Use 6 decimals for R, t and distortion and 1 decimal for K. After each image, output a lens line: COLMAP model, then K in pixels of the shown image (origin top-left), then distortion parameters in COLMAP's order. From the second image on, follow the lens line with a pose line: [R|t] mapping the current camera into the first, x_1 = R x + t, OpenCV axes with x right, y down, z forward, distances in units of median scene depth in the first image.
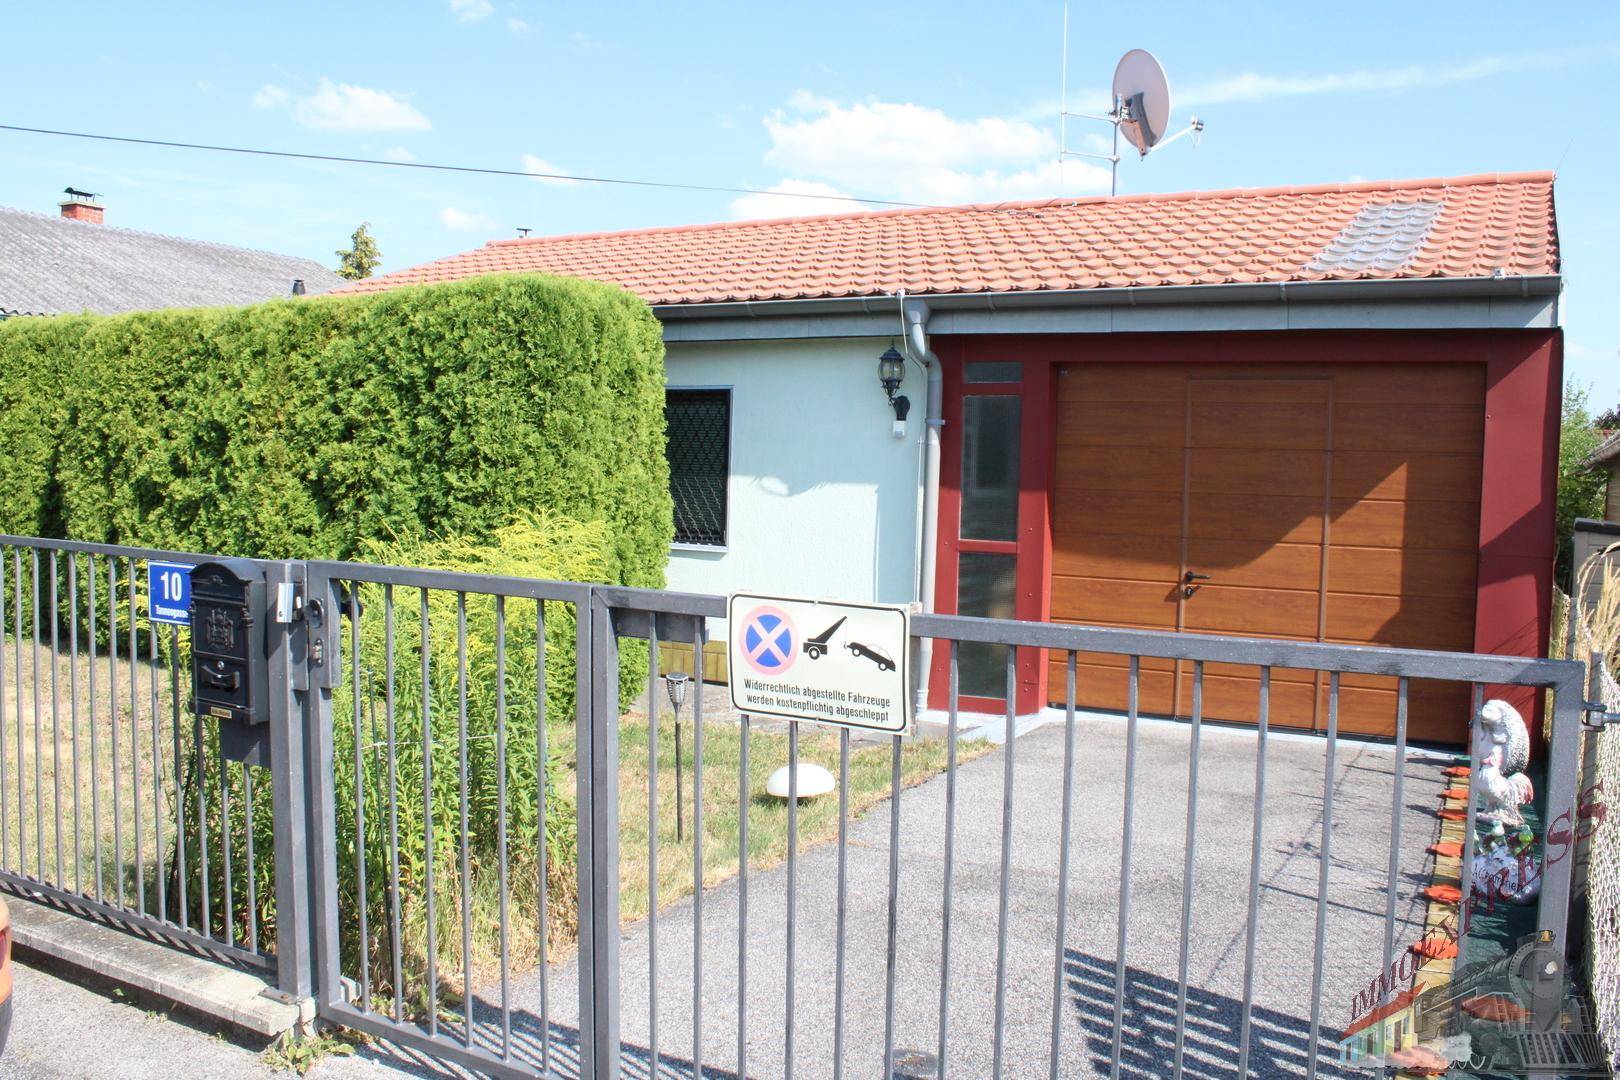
lens RADIAL K [[1397.8, 0, 810.0], [0, 1397.8, 540.0], [0, 0, 1]] dist [-0.154874, 0.132866]
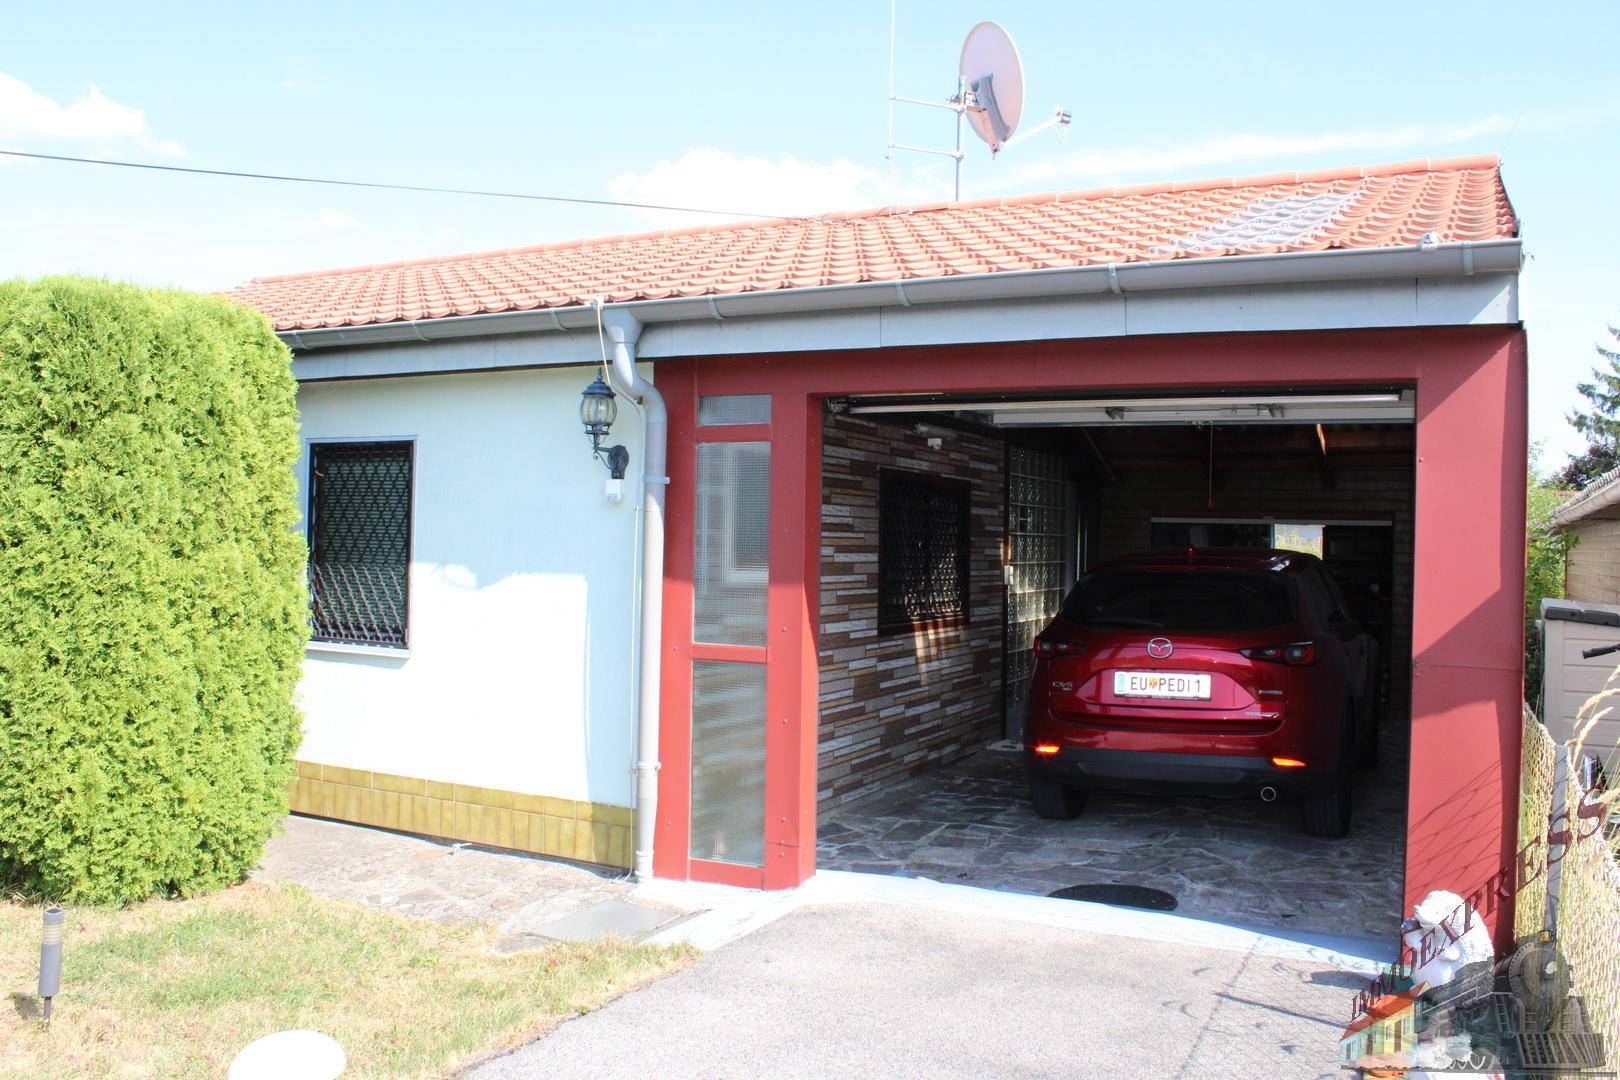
lens RADIAL K [[1397.8, 0, 810.0], [0, 1397.8, 540.0], [0, 0, 1]] dist [-0.154874, 0.132866]
pose [[0.999479, -0.007120, 0.031488, 0.151635], [0.008694, 0.998704, -0.050144, -0.017414], [-0.031090, 0.050391, 0.998246, 0.289048]]
